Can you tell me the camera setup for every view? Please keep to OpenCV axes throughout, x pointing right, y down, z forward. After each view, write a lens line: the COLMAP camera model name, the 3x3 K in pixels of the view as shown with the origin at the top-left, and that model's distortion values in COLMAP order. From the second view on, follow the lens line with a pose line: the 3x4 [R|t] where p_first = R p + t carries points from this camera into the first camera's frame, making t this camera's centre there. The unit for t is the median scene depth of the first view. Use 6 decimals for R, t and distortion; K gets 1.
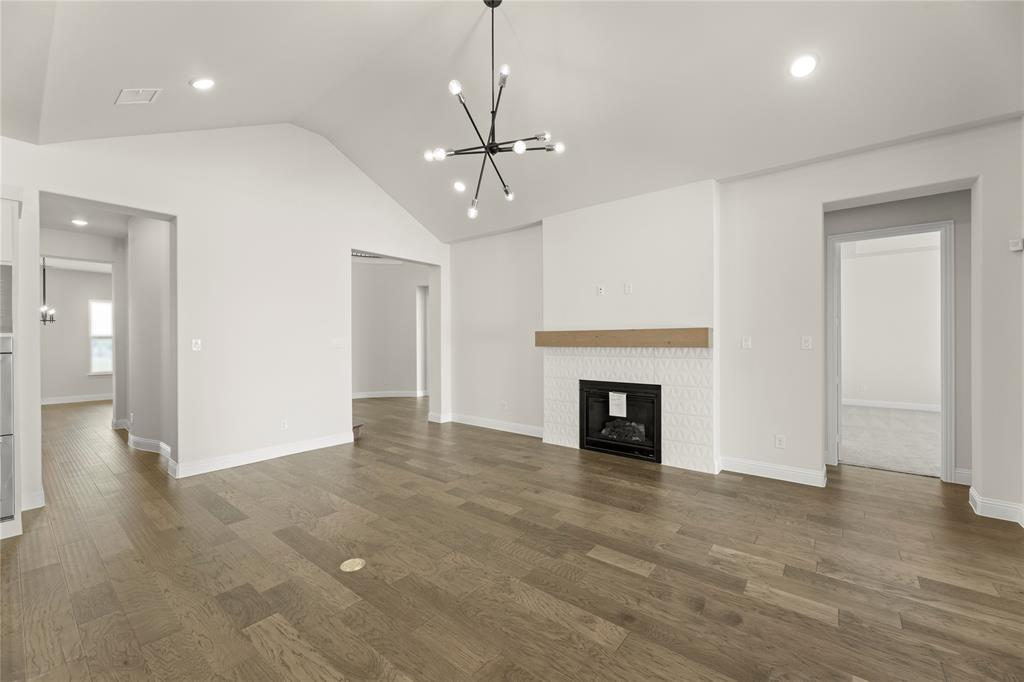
lens RADIAL K [[401.5, 0, 514.0], [0, 401.5, 341.6], [0, 0, 1]] dist [-0.018556, -0.000105]
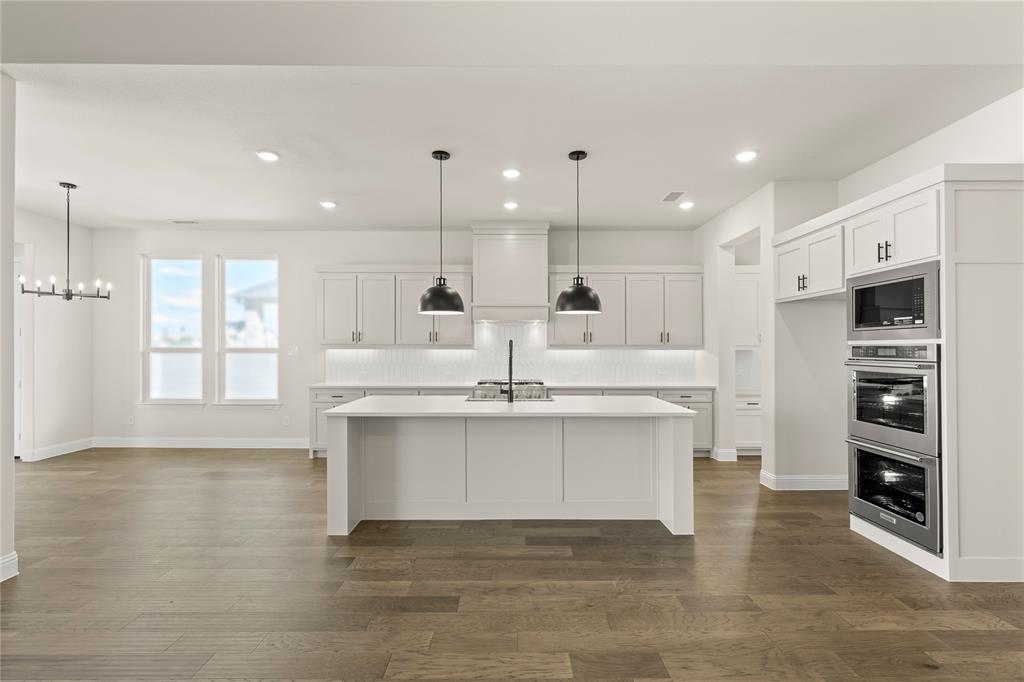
lens RADIAL K [[463.0, 0, 508.2], [0, 463.0, 352.7], [0, 0, 1]] dist [-0.001102, 0.000166]
pose [[-0.776245, 0.008201, -0.630378, 0.077543], [-0.001088, 0.999896, 0.014349, -0.006142], [0.630430, 0.011824, -0.776156, 1.141409]]
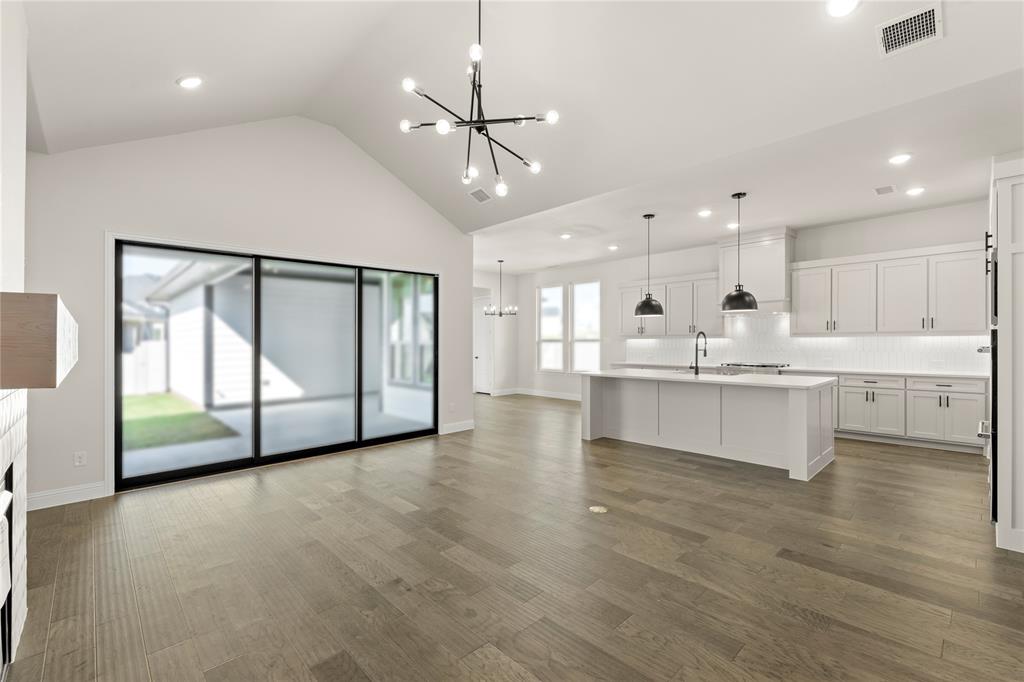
lens RADIAL K [[463.0, 0, 514.0], [0, 463.0, 338.0], [0, 0, 1]] dist [-0.001102, 0.000166]
pose [[-0.989284, 0.016034, 0.145121, -0.303081], [0.016143, 0.999870, -0.000424, -0.008882], [-0.145109, 0.001923, -0.989414, 2.150238]]
